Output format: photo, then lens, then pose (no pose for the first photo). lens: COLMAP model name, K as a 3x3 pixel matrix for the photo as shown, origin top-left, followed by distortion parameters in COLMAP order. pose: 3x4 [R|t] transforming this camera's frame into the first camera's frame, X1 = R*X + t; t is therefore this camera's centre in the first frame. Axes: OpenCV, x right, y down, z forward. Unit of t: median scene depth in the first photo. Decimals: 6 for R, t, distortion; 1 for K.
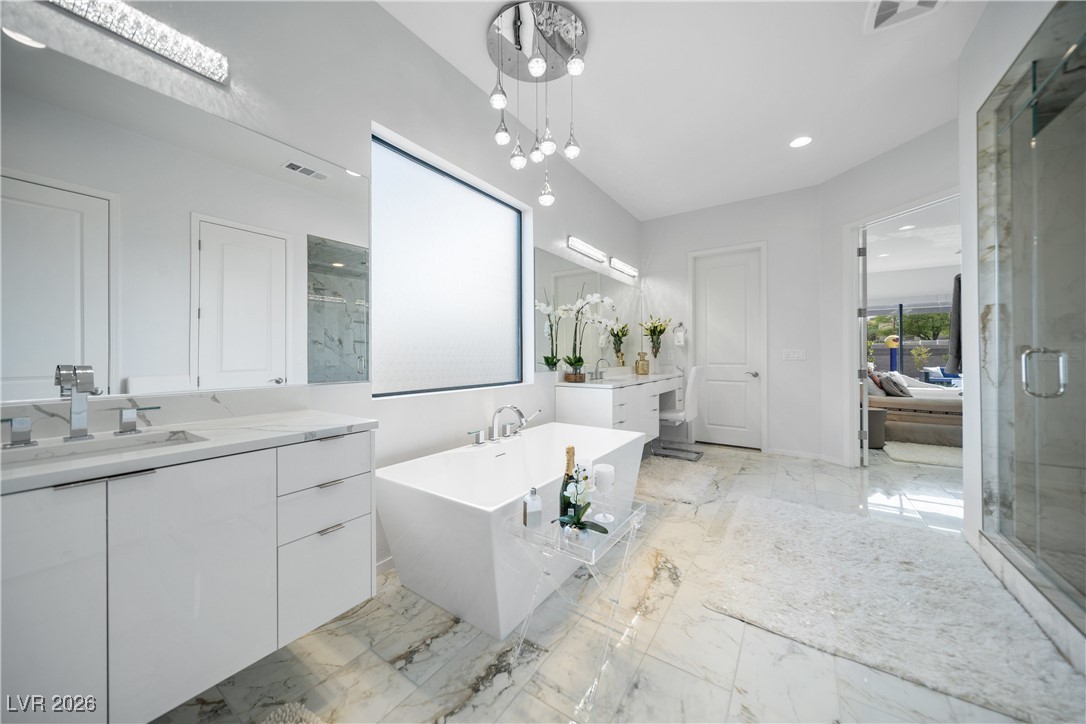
lens RADIAL K [[386.9, 0, 534.4], [0, 386.9, 357.4], [0, 0, 1]] dist [0.000067, -0.000698]
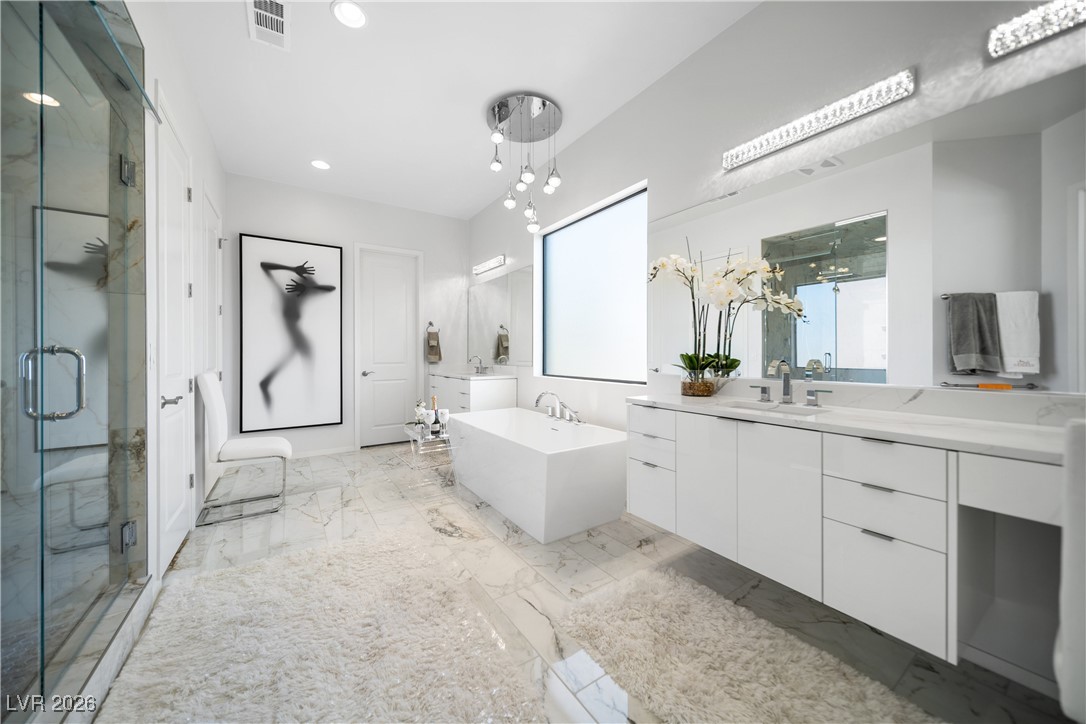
lens RADIAL K [[386.9, 0, 538.3], [0, 386.9, 354.7], [0, 0, 1]] dist [0.000067, -0.000698]
pose [[-0.380530, 0.008704, -0.924728, 1.355081], [0.004338, 0.999962, 0.007627, -0.016723], [0.924758, -0.001109, -0.380553, 1.706417]]
